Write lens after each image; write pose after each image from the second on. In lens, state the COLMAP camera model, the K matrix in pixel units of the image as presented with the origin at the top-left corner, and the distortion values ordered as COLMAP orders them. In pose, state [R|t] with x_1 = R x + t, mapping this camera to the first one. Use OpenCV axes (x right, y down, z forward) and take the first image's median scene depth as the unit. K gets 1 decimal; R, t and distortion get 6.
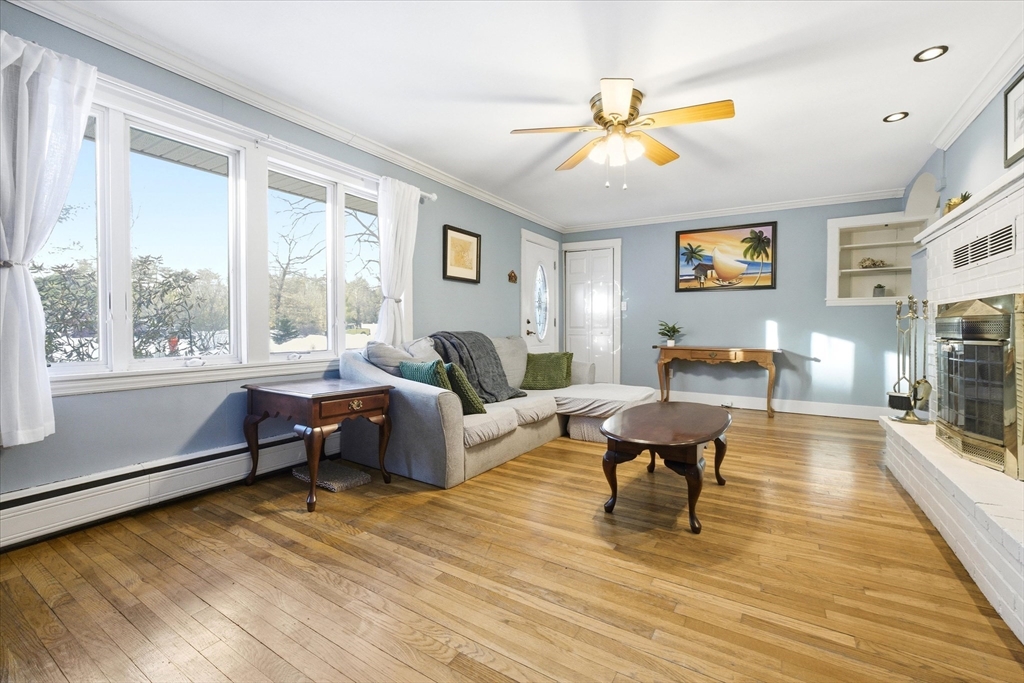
lens RADIAL K [[440.4, 0, 504.6], [0, 440.4, 336.3], [0, 0, 1]] dist [-0.010820, 0.001969]
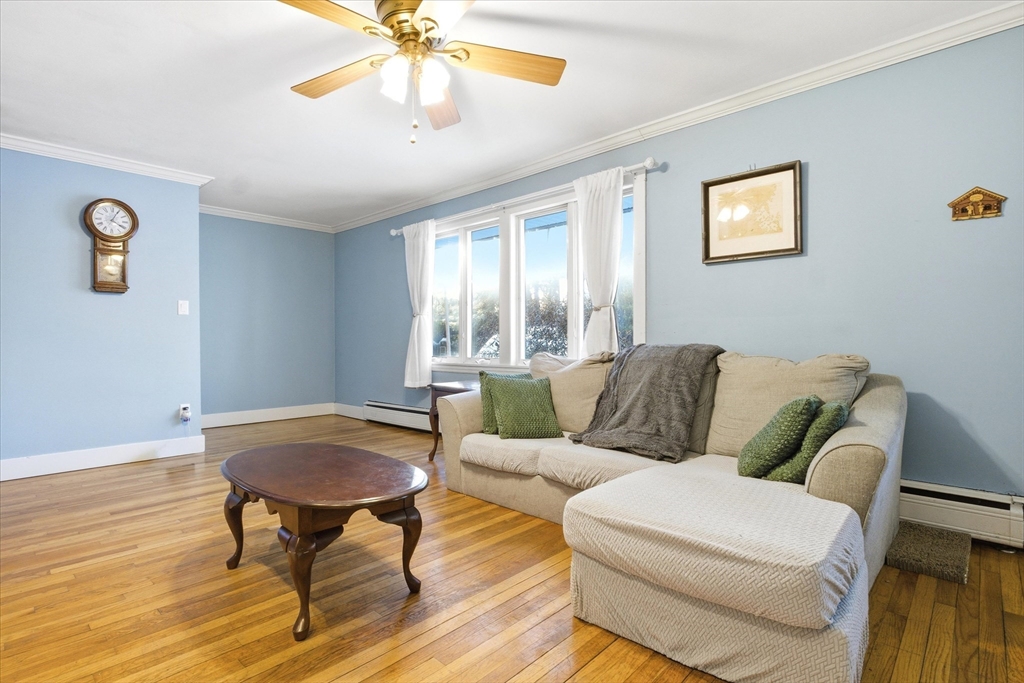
lens RADIAL K [[500.5, 0, 509.1], [0, 500.5, 343.2], [0, 0, 1]] dist [-0.003345, 0.000599]
pose [[-0.193789, 0.004632, -0.981032, 0.570369], [-0.012918, 0.999890, 0.007273, -0.012384], [0.980958, 0.014083, -0.193707, 0.749935]]
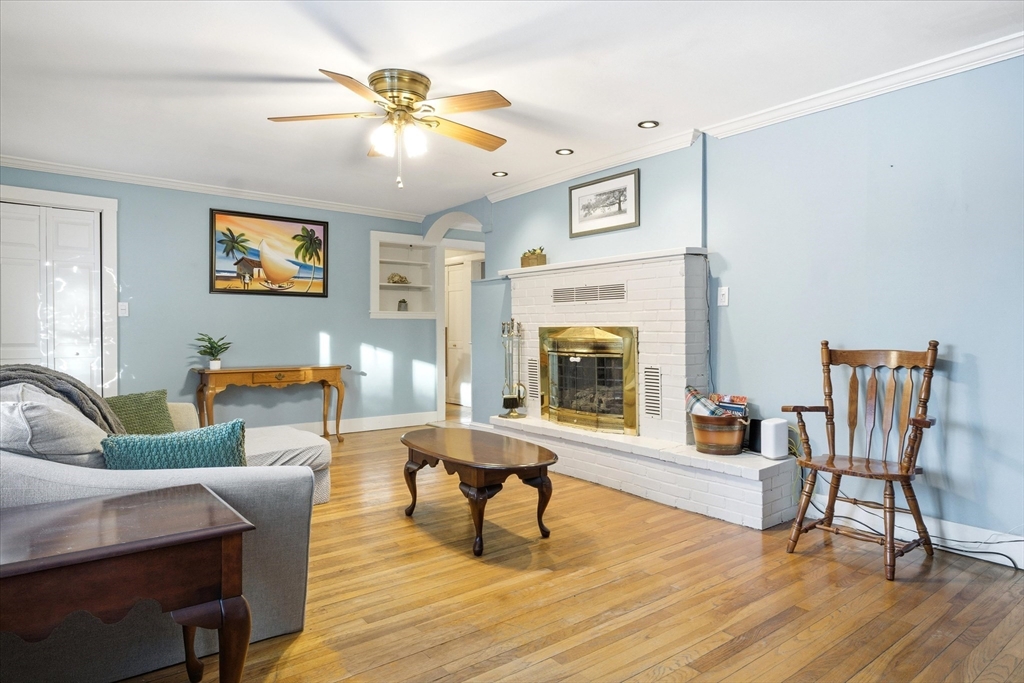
lens RADIAL K [[609.5, 0, 516.6], [0, 609.5, 338.0], [0, 0, 1]] dist [-0.003879, -0.000900]
pose [[0.330646, -0.015236, 0.943632, -0.444055], [0.019863, 0.999761, 0.009182, -0.030542], [-0.943546, 0.015707, 0.330869, 0.236437]]
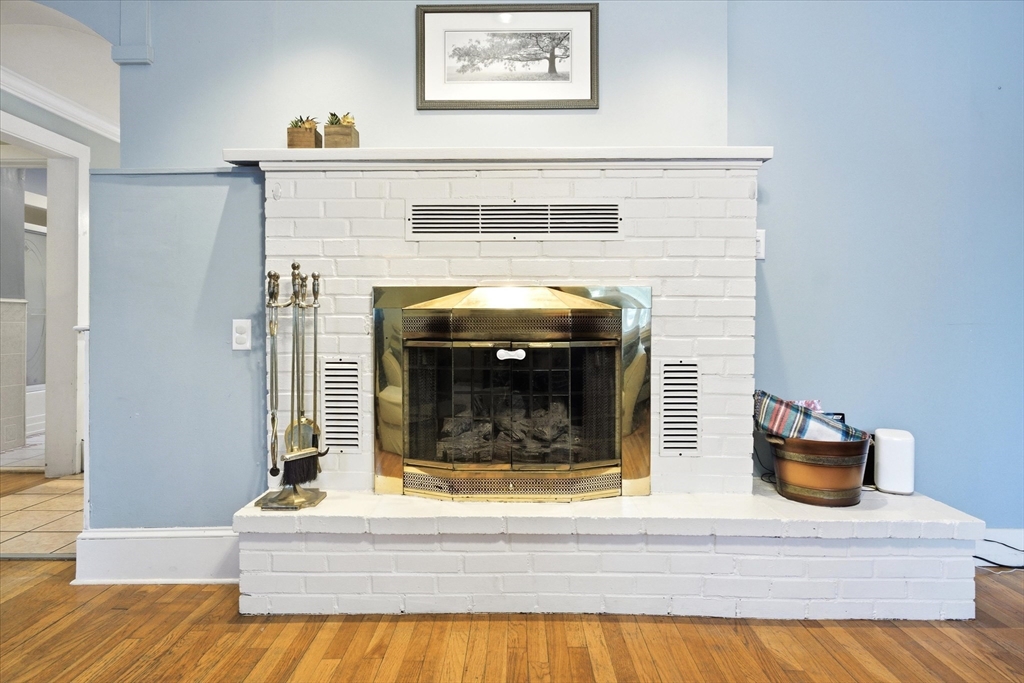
lens RADIAL K [[558.4, 0, 515.4], [0, 558.4, 327.2], [0, 0, 1]] dist [-0.004830, -0.000564]
pose [[-0.524981, 0.002114, 0.851111, 0.127818], [0.014889, 0.999867, 0.006701, -0.009383], [-0.850984, 0.016190, -0.524943, 0.668178]]
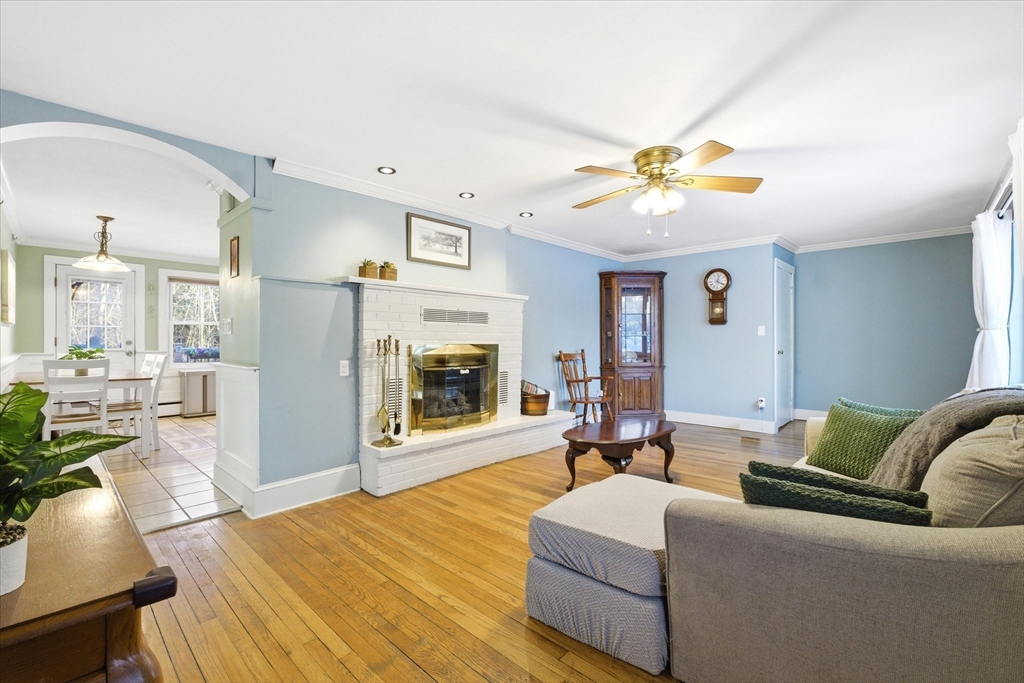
lens RADIAL K [[440.4, 0, 511.9], [0, 440.4, 340.9], [0, 0, 1]] dist [-0.010820, 0.001969]
pose [[-0.982214, 0.000553, 0.187765, 0.233031], [0.003539, 0.999873, 0.015564, -0.055510], [-0.187732, 0.015952, -0.982091, 1.234315]]
